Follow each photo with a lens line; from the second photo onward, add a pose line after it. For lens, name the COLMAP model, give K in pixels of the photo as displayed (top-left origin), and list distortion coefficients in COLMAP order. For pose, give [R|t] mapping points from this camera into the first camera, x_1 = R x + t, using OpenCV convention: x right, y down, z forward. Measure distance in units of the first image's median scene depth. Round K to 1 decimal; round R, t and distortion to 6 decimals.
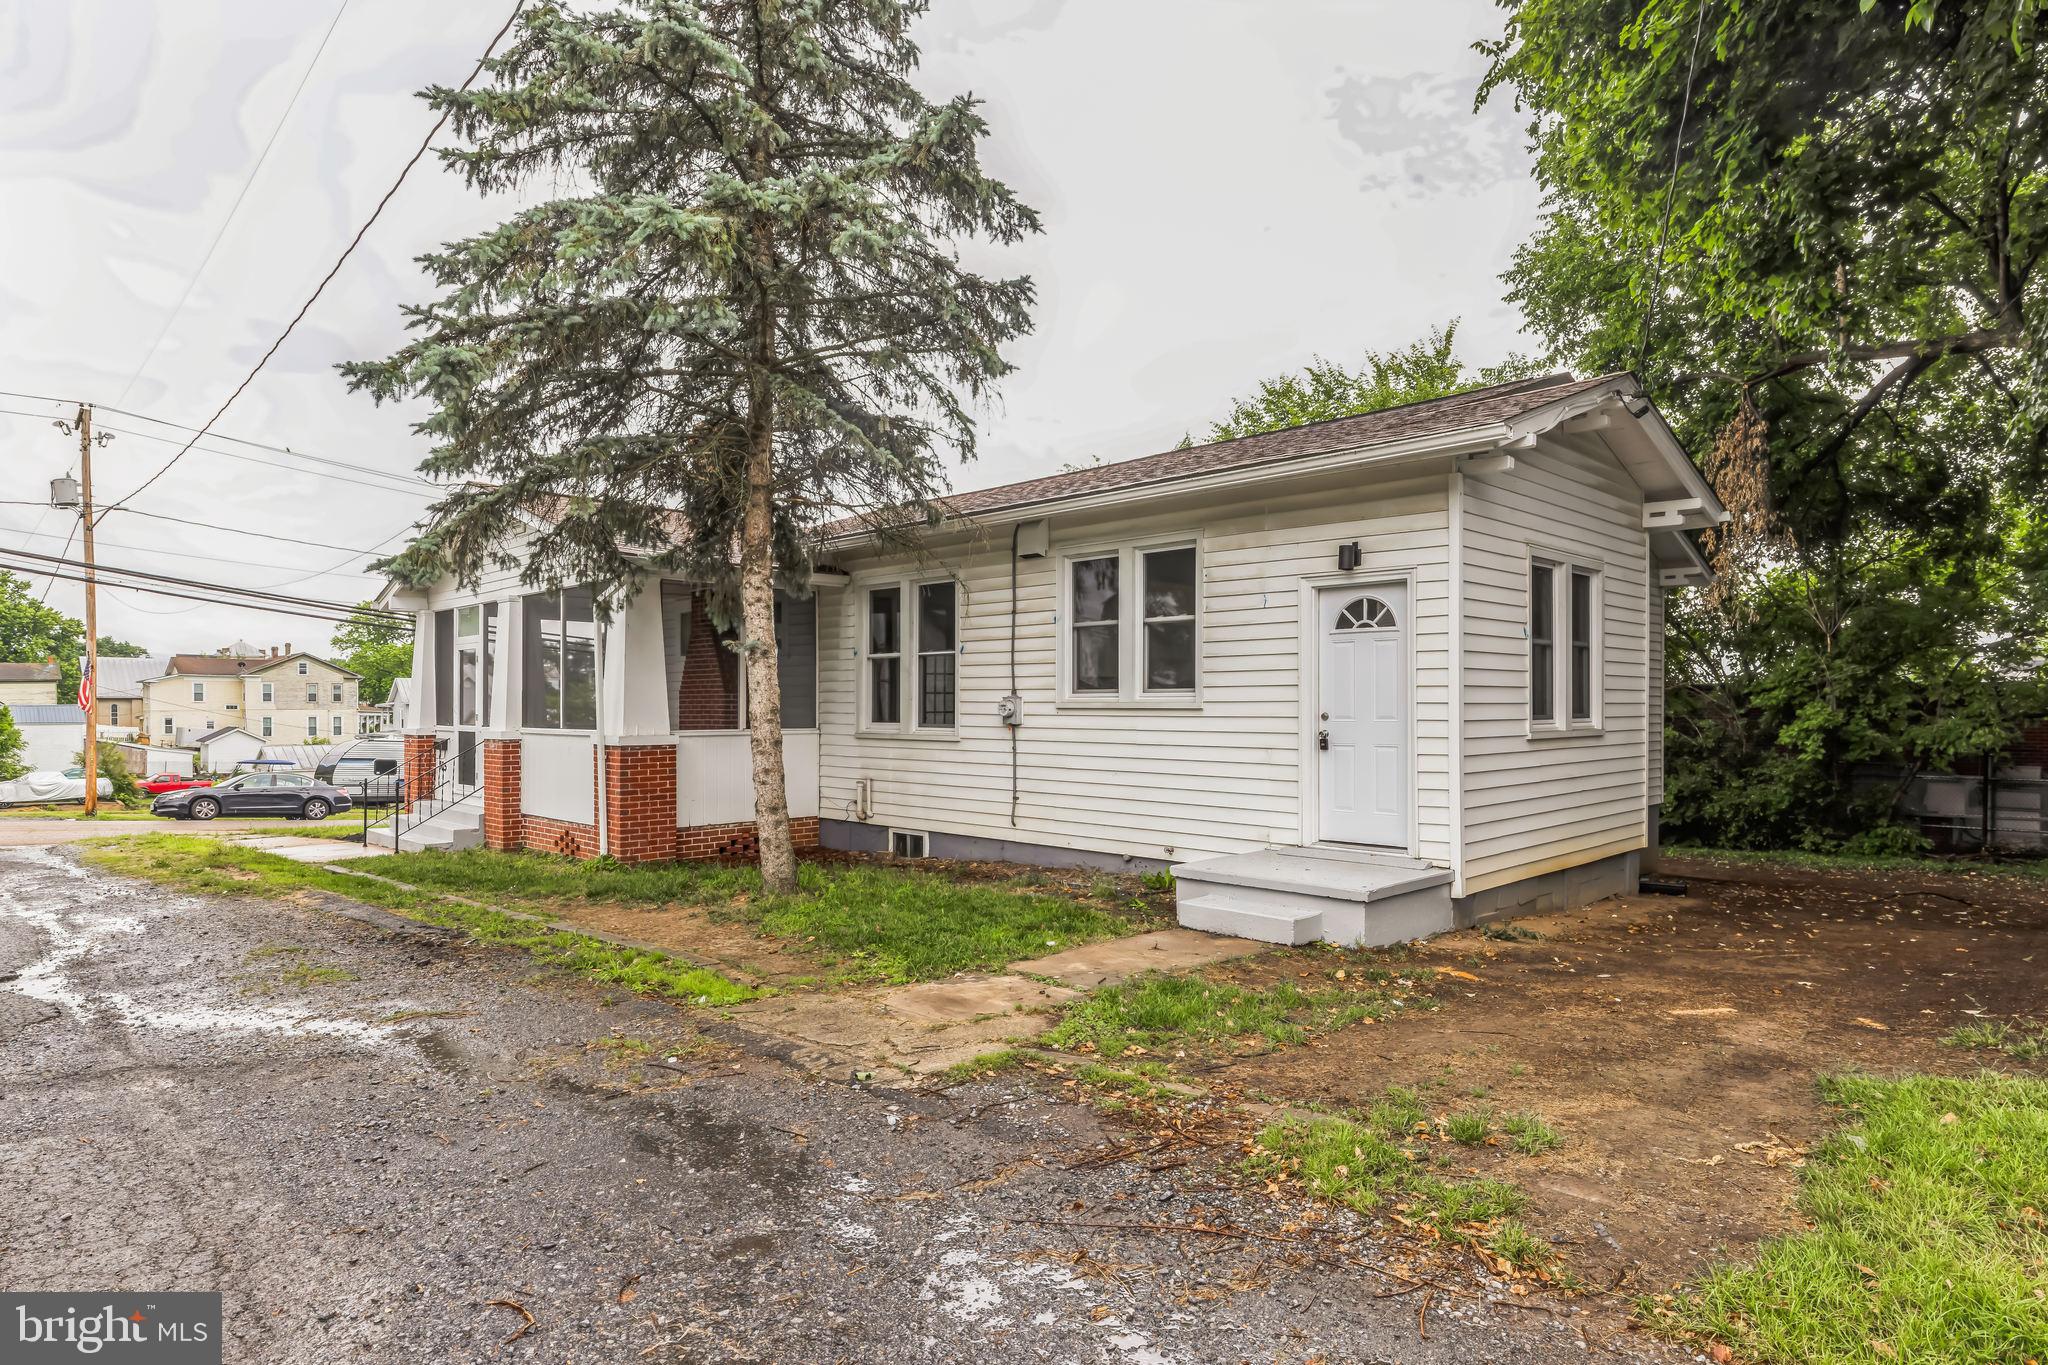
lens RADIAL K [[1139.8, 0, 1022.7], [0, 1139.8, 709.7], [0, 0, 1]] dist [-0.000652, -0.000021]
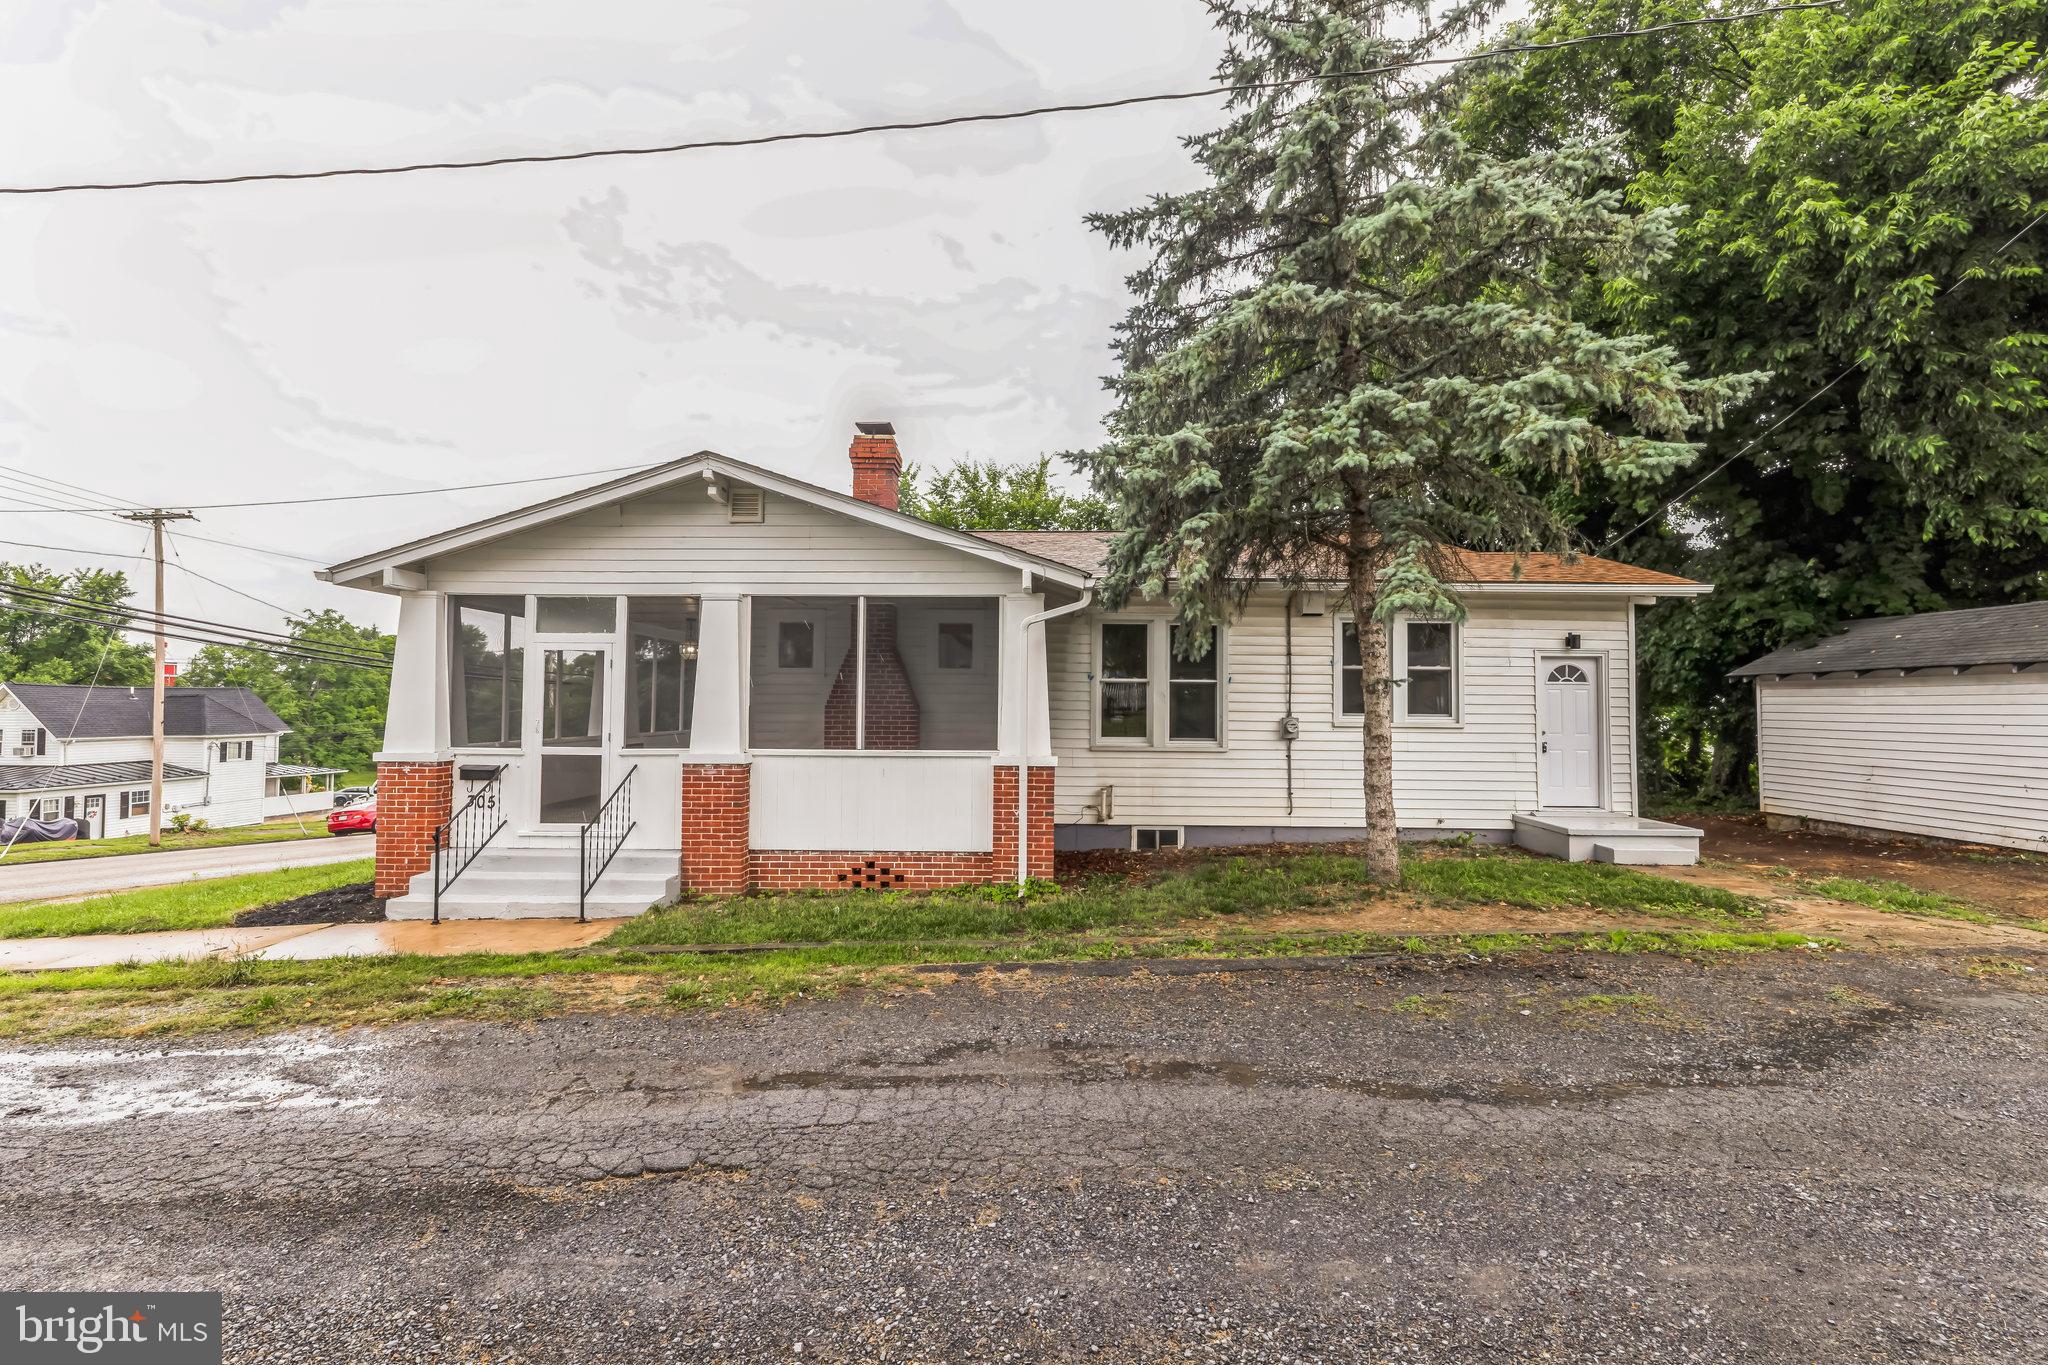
lens RADIAL K [[873.9, 0, 1017.2], [0, 873.9, 681.7], [0, 0, 1]] dist [0.000261, 0.000175]
pose [[0.707209, 0.028095, 0.706446, -0.955495], [-0.005469, 0.999398, -0.034271, -0.016498], [-0.706983, 0.020373, 0.706937, 0.501022]]
